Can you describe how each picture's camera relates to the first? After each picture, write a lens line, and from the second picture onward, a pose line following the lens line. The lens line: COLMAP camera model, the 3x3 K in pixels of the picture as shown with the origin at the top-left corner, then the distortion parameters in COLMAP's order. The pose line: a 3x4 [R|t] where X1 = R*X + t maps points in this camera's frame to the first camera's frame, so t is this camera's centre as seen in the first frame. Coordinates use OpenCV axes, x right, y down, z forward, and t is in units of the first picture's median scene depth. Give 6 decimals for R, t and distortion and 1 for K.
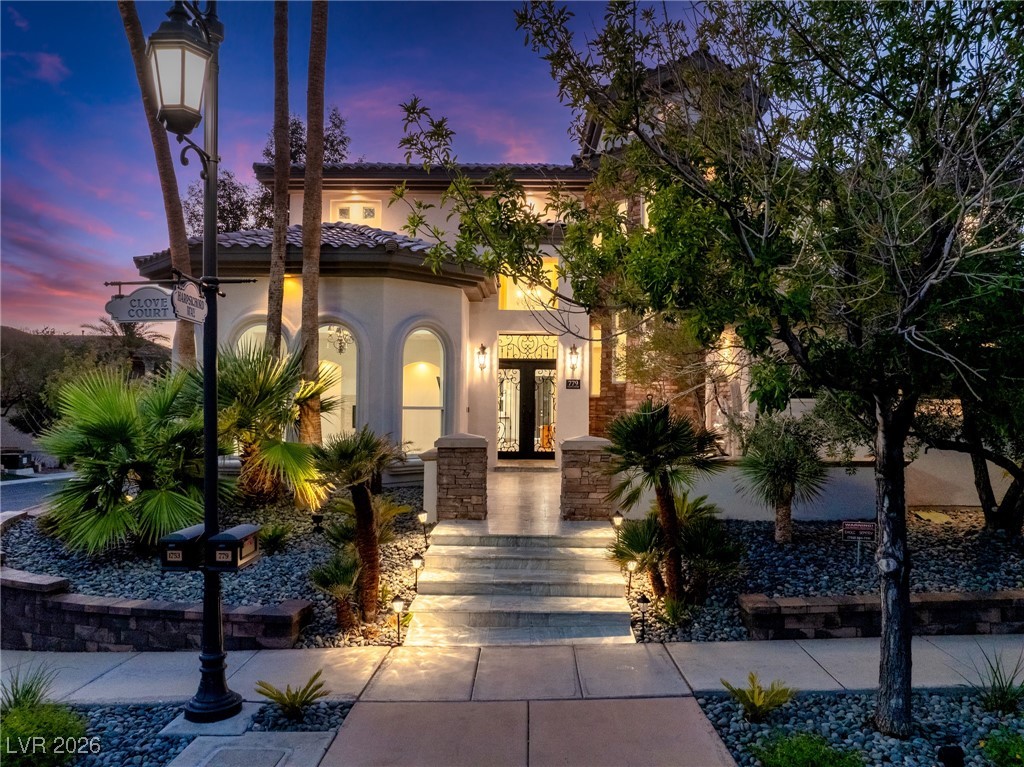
lens RADIAL K [[739.1, 0, 512.0], [0, 739.1, 383.5], [0, 0, 1]] dist [-0.041060, -0.000841]
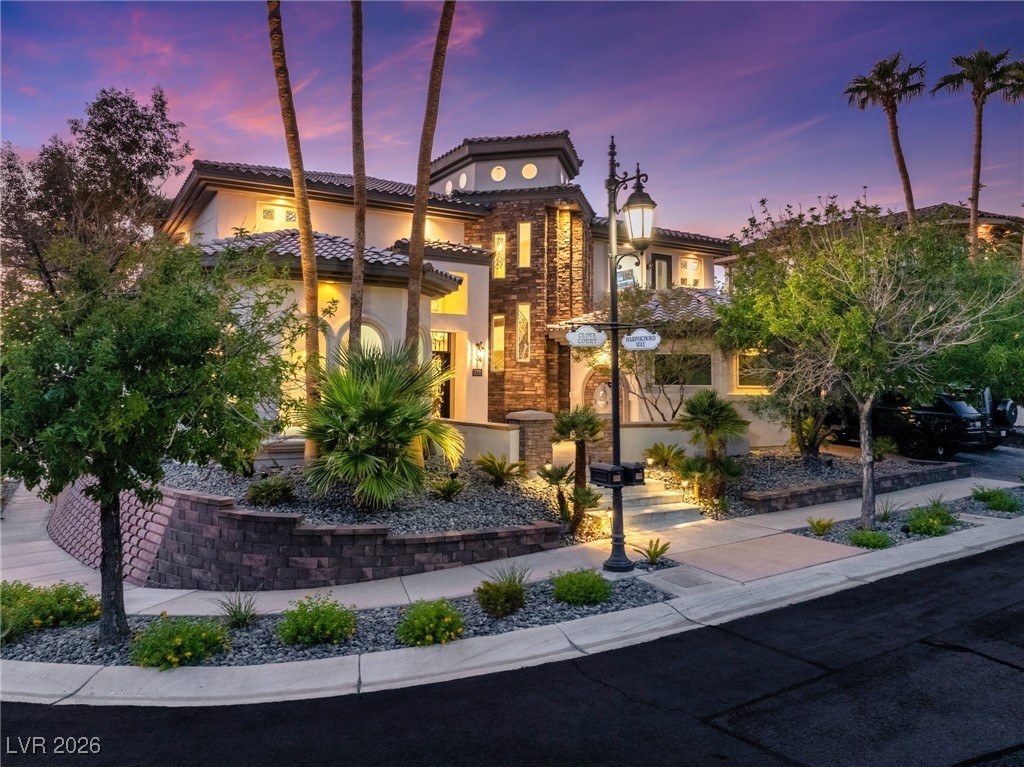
lens RADIAL K [[739.1, 0, 512.0], [0, 739.1, 383.5], [0, 0, 1]] dist [-0.041060, -0.000841]
pose [[0.849890, 0.000422, 0.526959, -1.195562], [-0.013224, 0.999702, 0.020528, -0.015742], [-0.526794, -0.024415, 0.849642, -0.259840]]
